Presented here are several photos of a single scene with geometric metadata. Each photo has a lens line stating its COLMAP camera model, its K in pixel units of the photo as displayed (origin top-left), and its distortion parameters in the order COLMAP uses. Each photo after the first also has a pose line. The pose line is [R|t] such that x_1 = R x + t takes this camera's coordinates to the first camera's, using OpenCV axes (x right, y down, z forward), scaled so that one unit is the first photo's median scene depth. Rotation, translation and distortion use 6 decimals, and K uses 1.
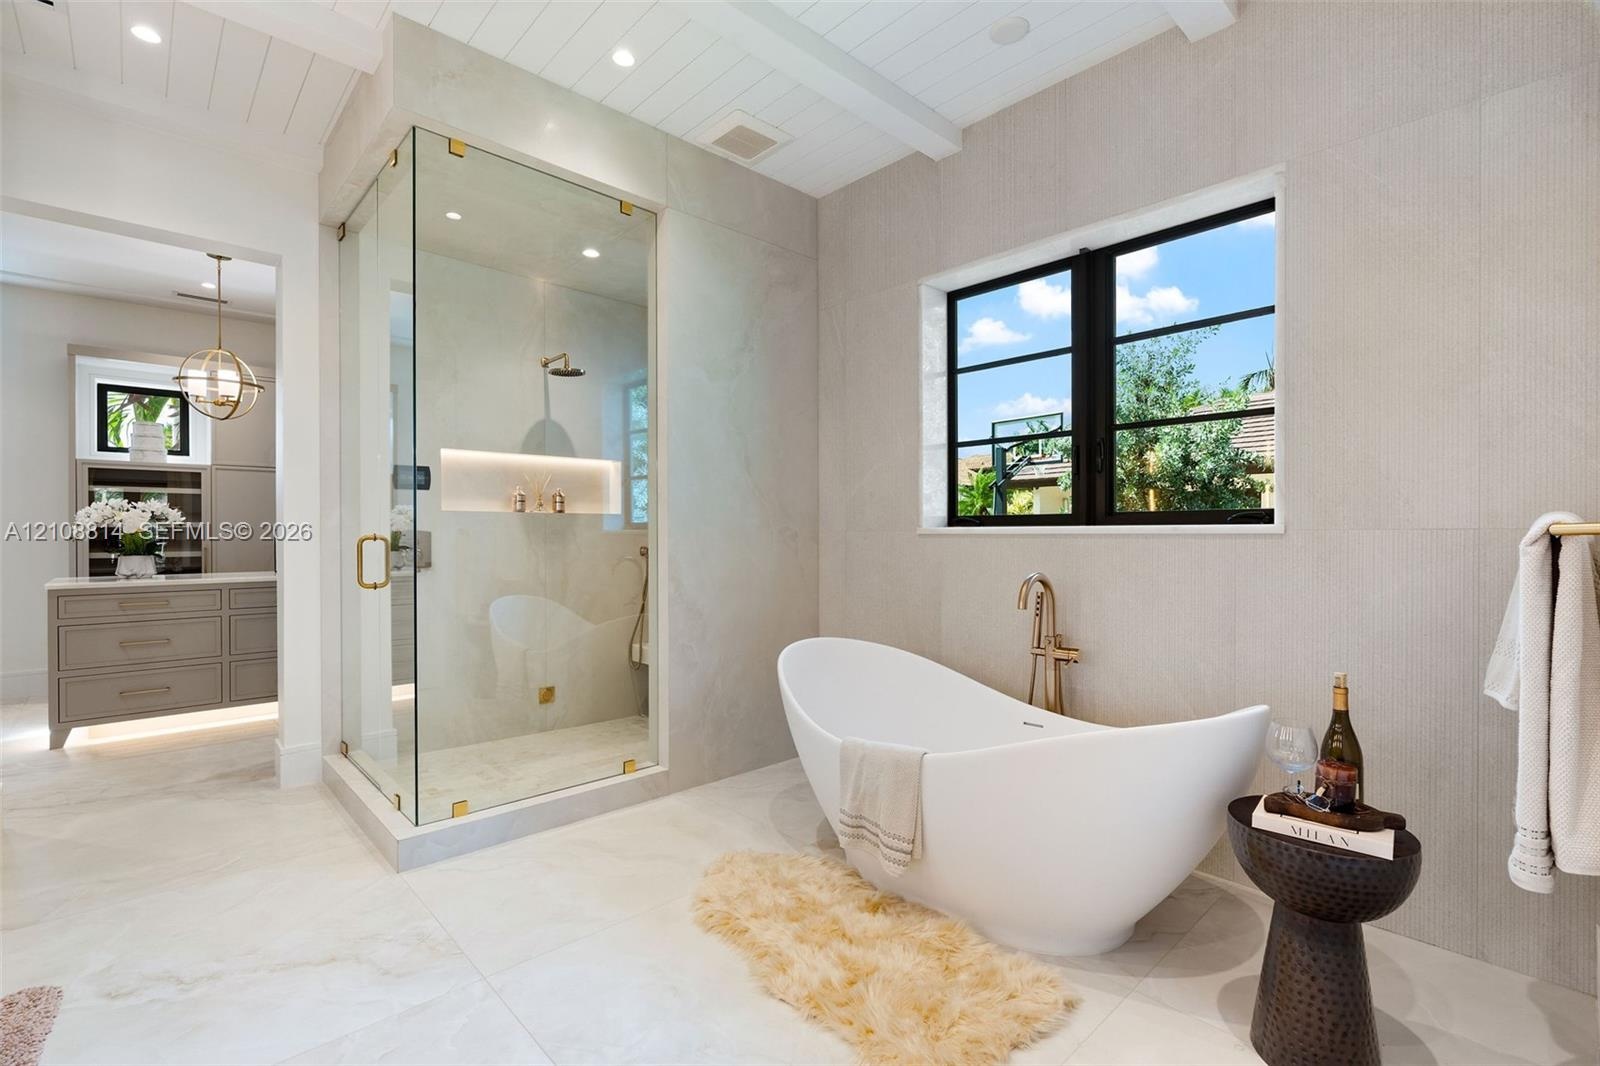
lens RADIAL K [[718.8, 0, 800.0], [0, 718.8, 533.0], [0, 0, 1]] dist [-0.000414, 0.000631]
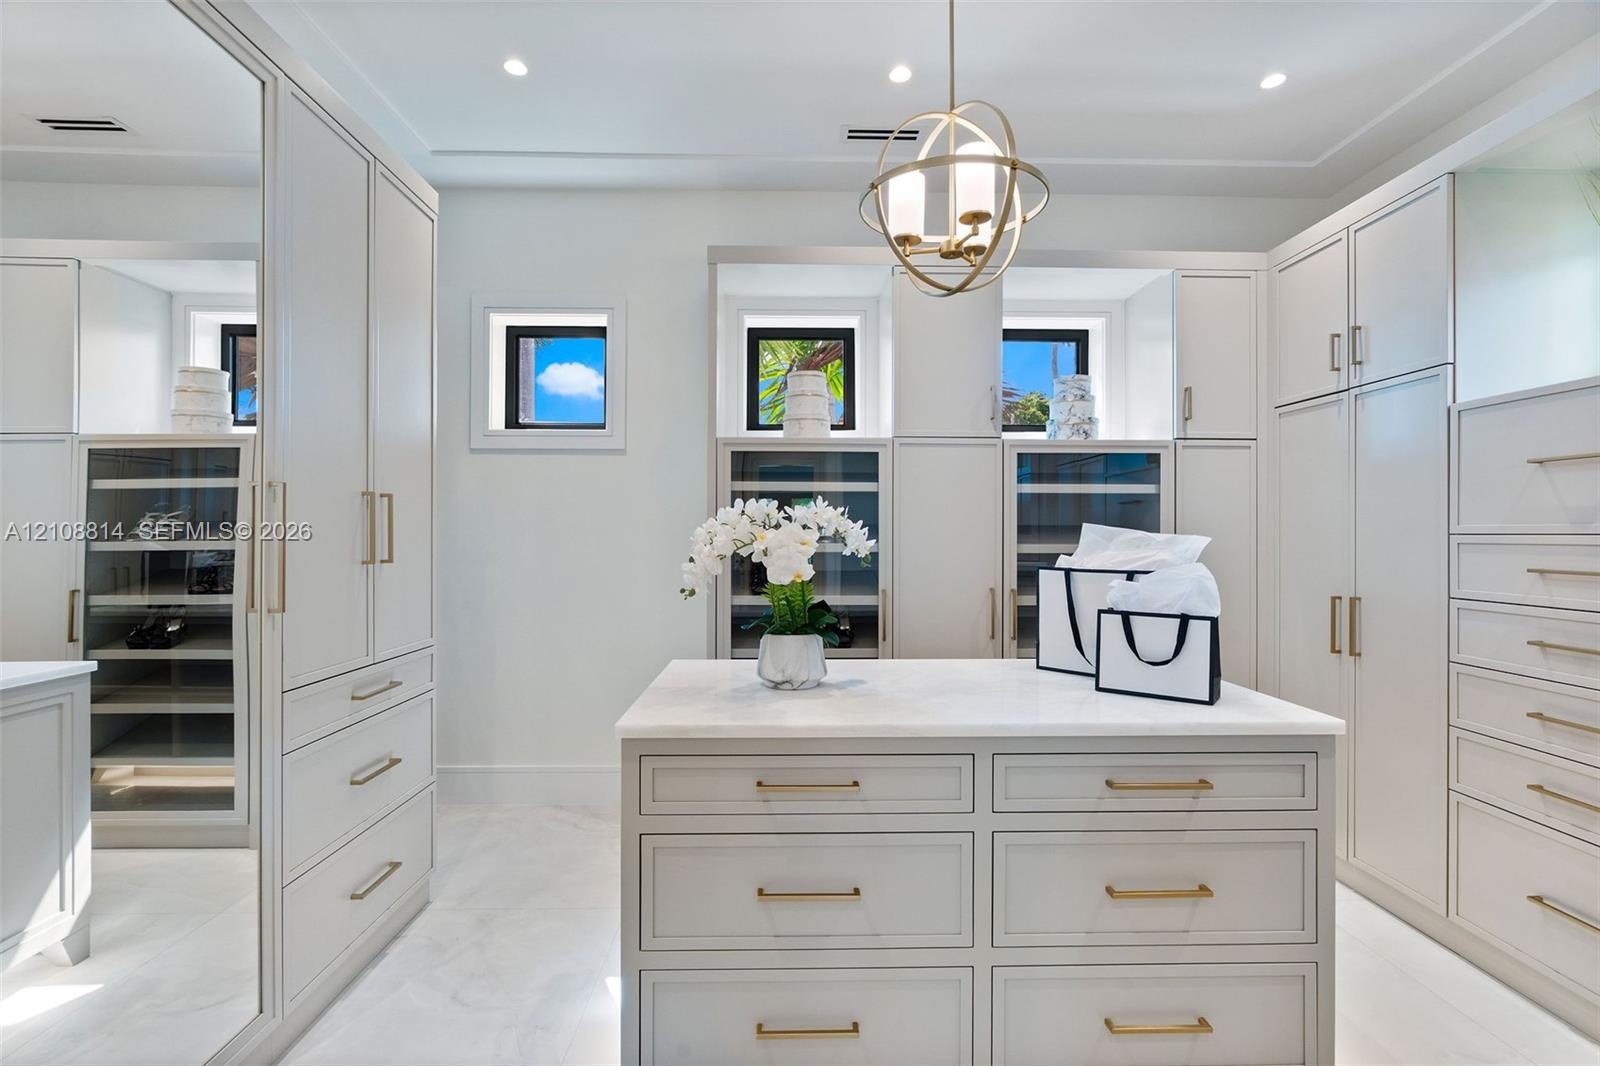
lens RADIAL K [[718.8, 0, 800.0], [0, 718.8, 533.0], [0, 0, 1]] dist [-0.000414, 0.000631]
pose [[0.742767, -0.000459, -0.669550, -0.525946], [-0.001604, 0.999996, -0.002466, -0.021620], [0.669549, 0.002906, 0.742763, 0.569343]]
